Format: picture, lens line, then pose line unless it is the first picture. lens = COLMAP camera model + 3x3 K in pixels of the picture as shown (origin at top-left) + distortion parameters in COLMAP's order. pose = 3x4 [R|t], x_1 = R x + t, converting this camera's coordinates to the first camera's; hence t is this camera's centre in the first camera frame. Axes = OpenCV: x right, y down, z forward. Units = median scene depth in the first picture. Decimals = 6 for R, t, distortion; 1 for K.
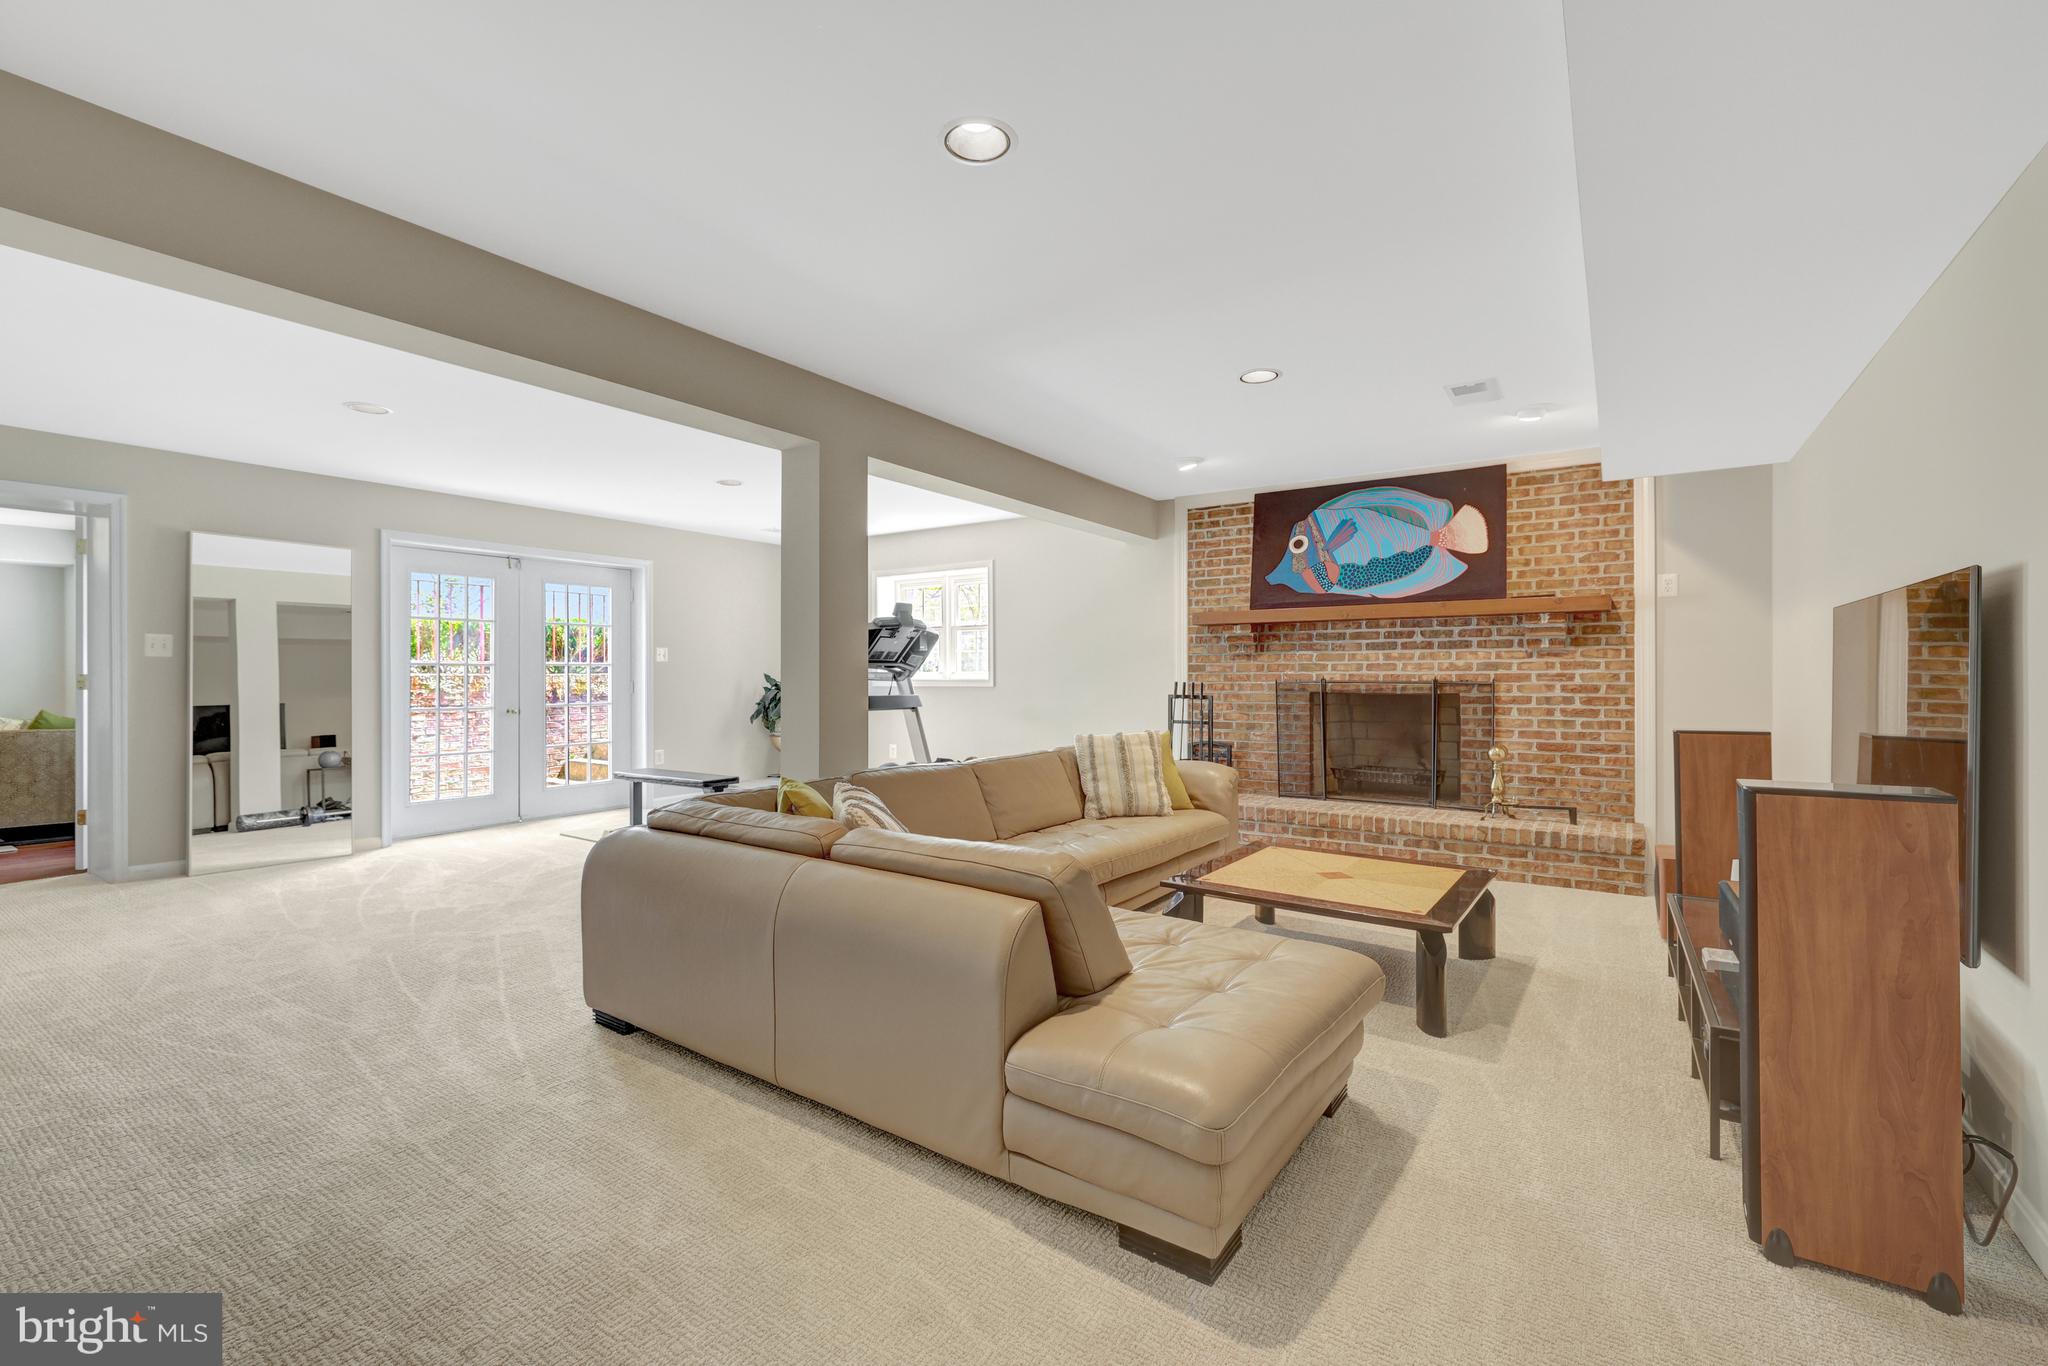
lens RADIAL K [[883.2, 0, 1037.8], [0, 883.2, 678.6], [0, 0, 1]] dist [0.000368, -0.000237]
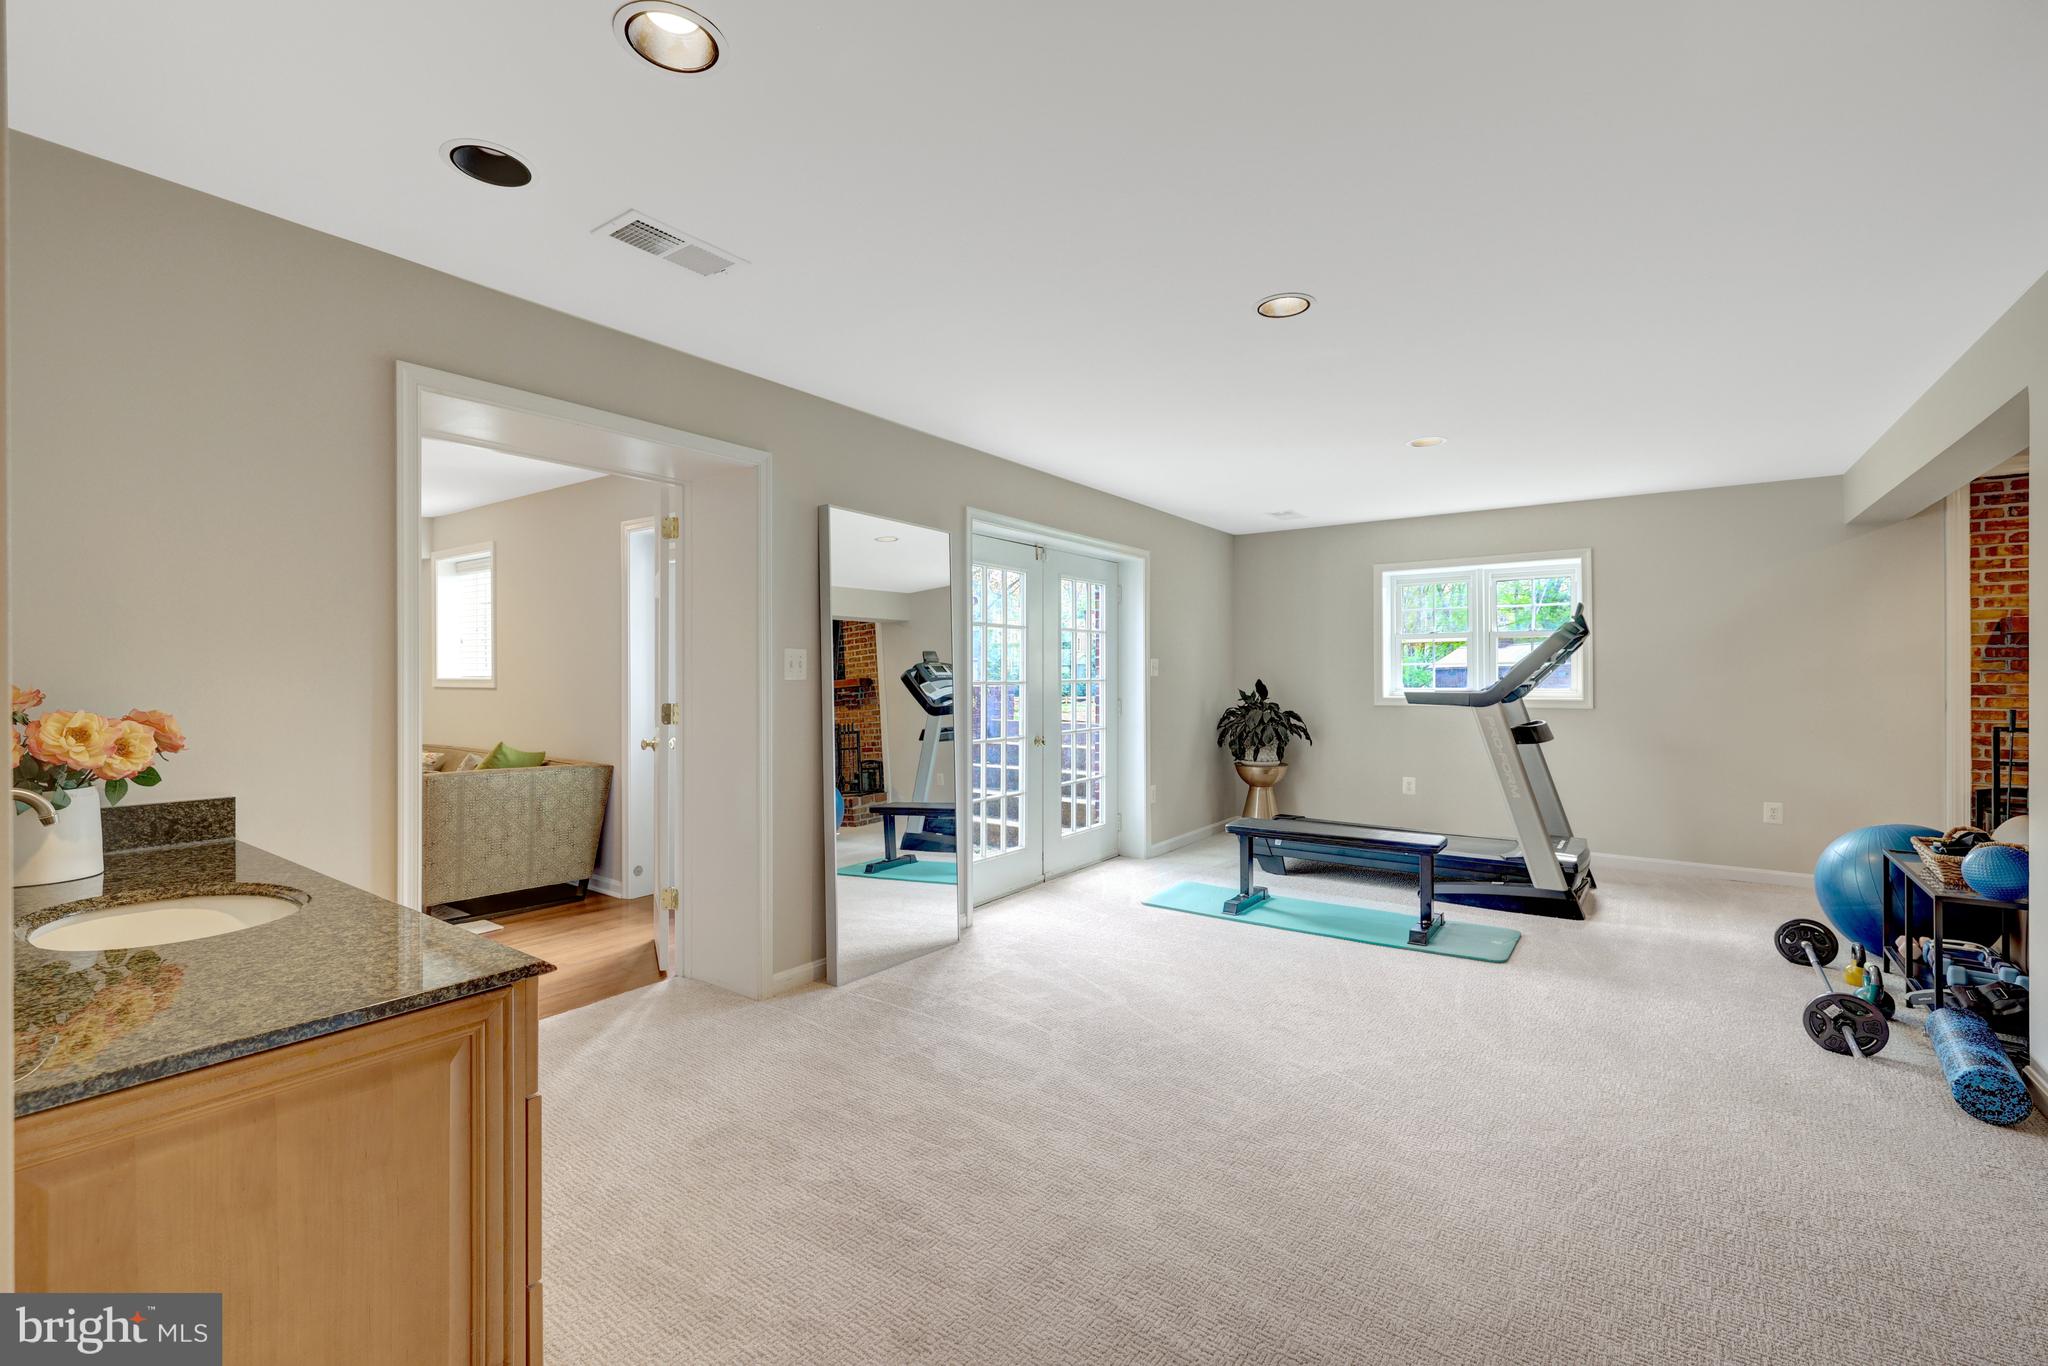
lens RADIAL K [[883.2, 0, 1008.9], [0, 883.2, 677.4], [0, 0, 1]] dist [0.000368, -0.000237]
pose [[0.999613, 0.001287, -0.027805, -0.632952], [-0.001244, 0.999998, 0.001552, -0.022325], [0.027807, -0.001517, 0.999612, 0.224923]]
